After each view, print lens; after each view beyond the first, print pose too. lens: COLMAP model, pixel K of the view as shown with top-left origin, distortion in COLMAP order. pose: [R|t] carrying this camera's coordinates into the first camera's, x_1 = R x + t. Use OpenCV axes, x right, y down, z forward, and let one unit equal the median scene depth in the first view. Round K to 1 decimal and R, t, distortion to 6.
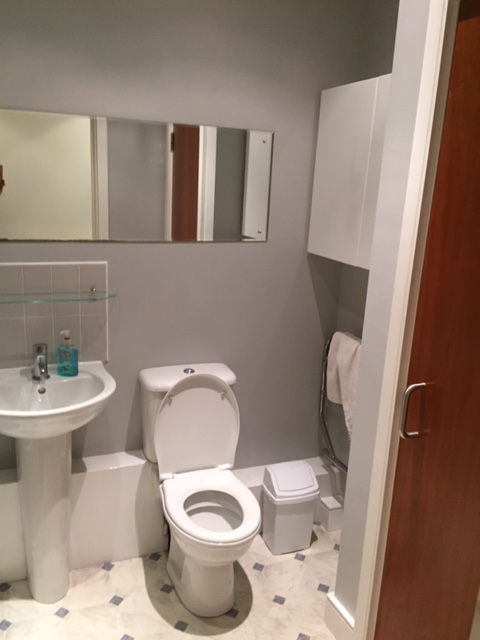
lens RADIAL K [[548.6, 0, 240.0], [0, 548.6, 320.0], [0, 0, 1]] dist [0.084241, -0.136709]
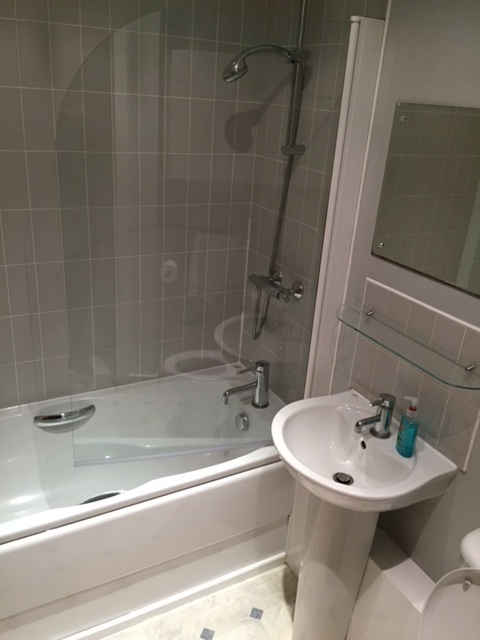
lens RADIAL K [[548.6, 0, 240.0], [0, 548.6, 320.0], [0, 0, 1]] dist [0.084241, -0.136709]
pose [[0.089115, 0.338902, -0.936592, 0.335240], [-0.304466, 0.904591, 0.298354, -0.229839], [0.948345, 0.258573, 0.183797, 0.601281]]
